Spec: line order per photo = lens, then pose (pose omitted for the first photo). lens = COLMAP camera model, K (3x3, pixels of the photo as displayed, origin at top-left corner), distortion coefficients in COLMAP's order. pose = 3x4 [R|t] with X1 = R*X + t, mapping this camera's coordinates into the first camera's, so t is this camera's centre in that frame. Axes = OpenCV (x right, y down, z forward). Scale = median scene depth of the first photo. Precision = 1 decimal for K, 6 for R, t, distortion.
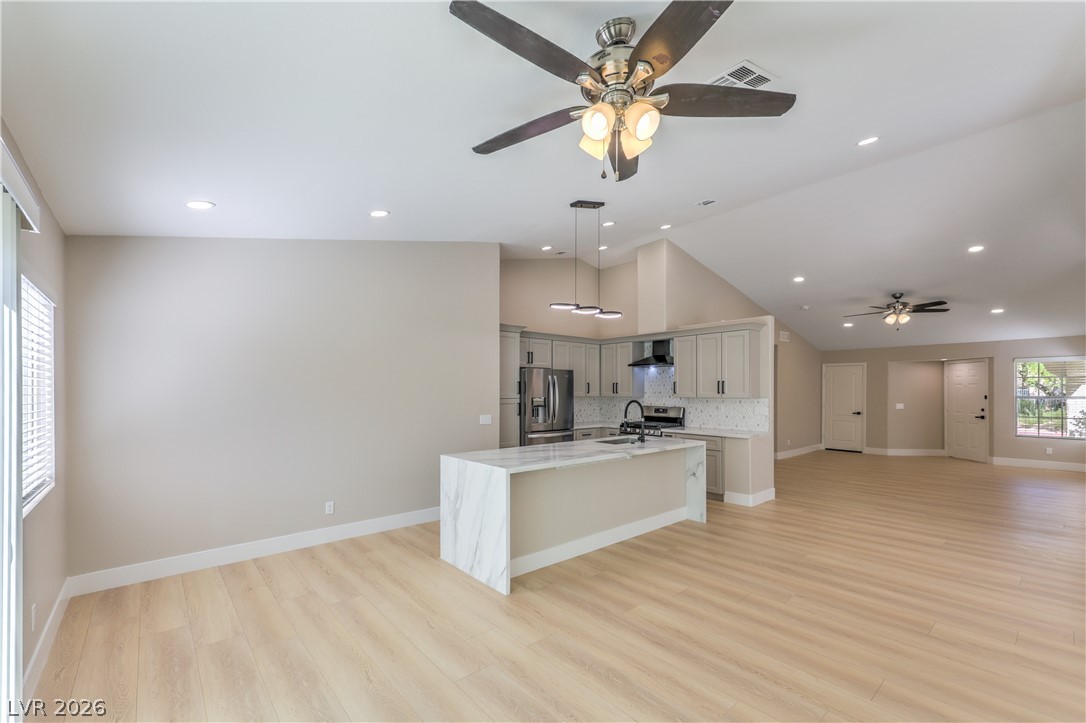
lens RADIAL K [[448.4, 0, 541.5], [0, 448.4, 390.7], [0, 0, 1]] dist [0.002488, -0.000165]
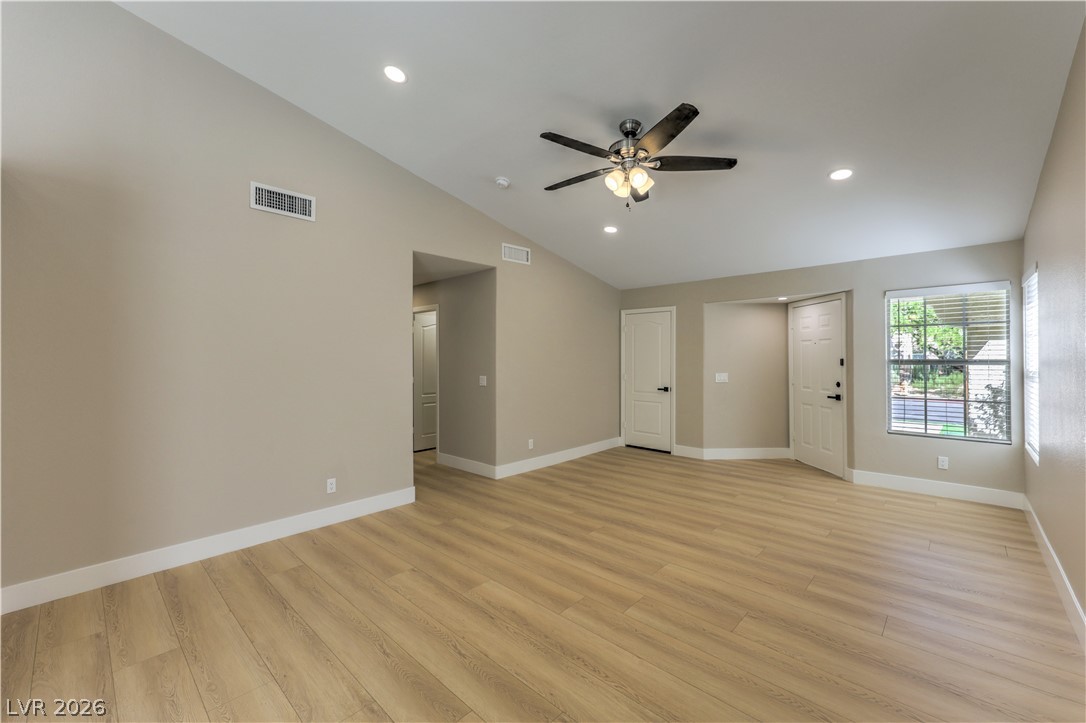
lens RADIAL K [[438.2, 0, 545.2], [0, 438.2, 356.4], [0, 0, 1]] dist [0.003239, 0.000112]
pose [[0.993797, -0.003314, 0.111163, 0.569880], [0.003697, 0.999988, -0.003234, 0.008078], [-0.111151, 0.003625, 0.993797, 0.505336]]
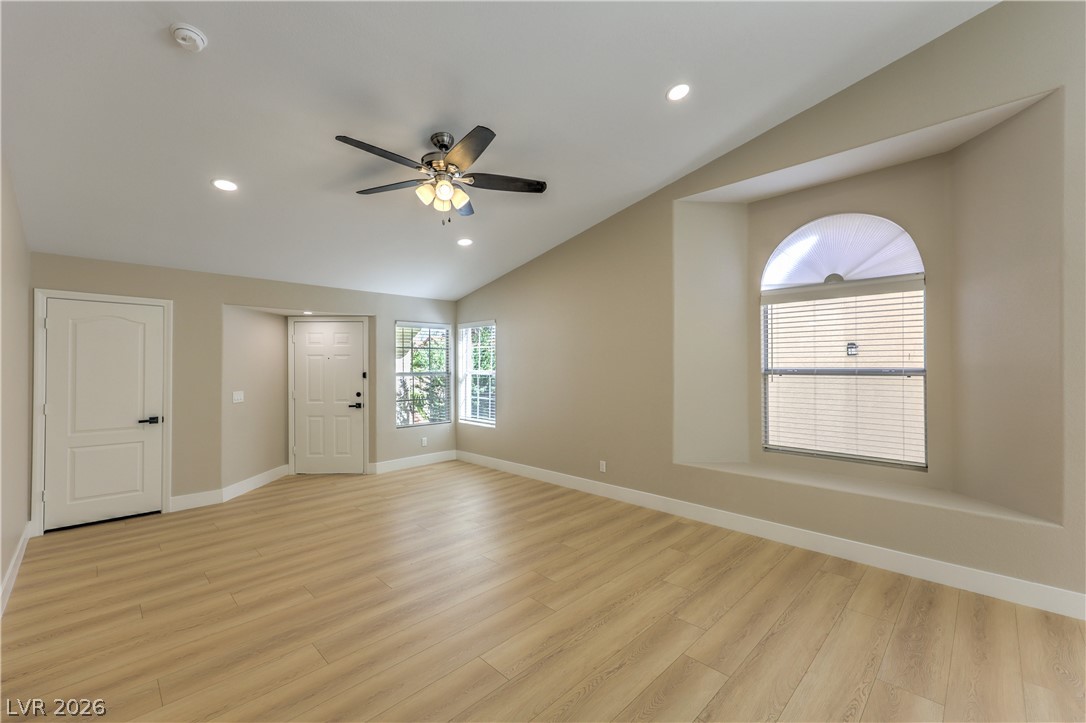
lens RADIAL K [[446.6, 0, 547.9], [0, 446.6, 365.0], [0, 0, 1]] dist [0.010592, -0.000108]
pose [[-0.085748, 0.002565, 0.996314, 0.309695], [0.004531, 0.999987, -0.002184, 0.002234], [-0.996307, 0.004327, -0.085759, 0.803915]]
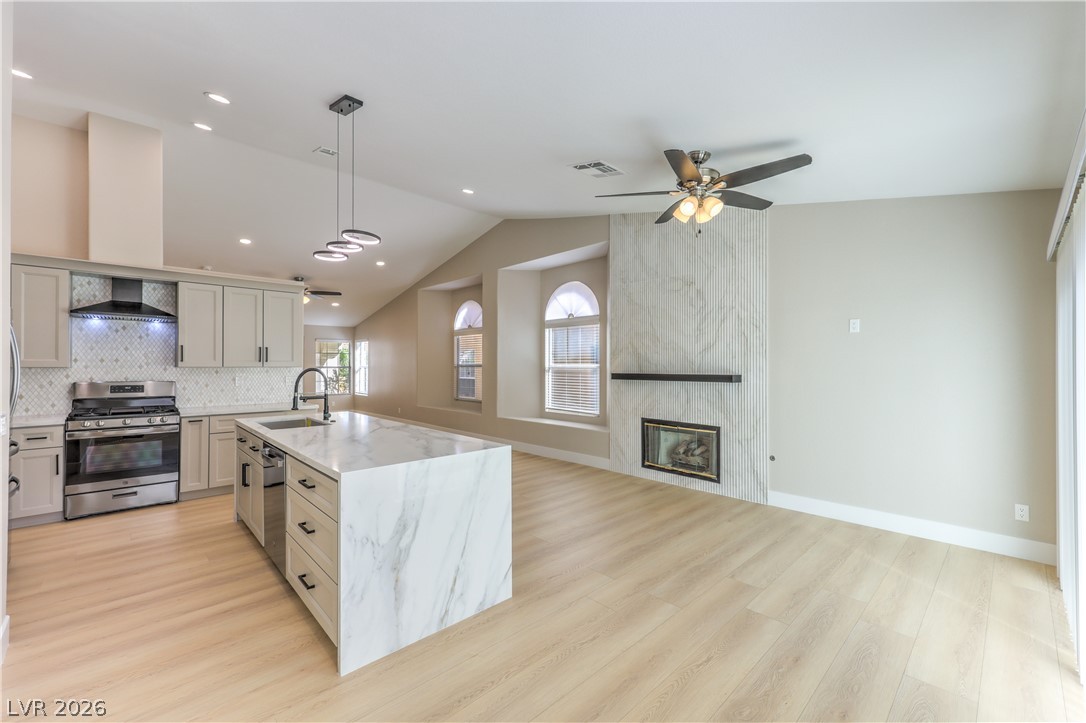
lens RADIAL K [[446.6, 0, 547.9], [0, 446.6, 365.0], [0, 0, 1]] dist [0.010592, -0.000108]
pose [[-0.048304, 0.002247, 0.998830, -0.334418], [-0.001012, 0.999997, -0.002299, 0.009822], [-0.998832, -0.001122, -0.048301, 0.355582]]
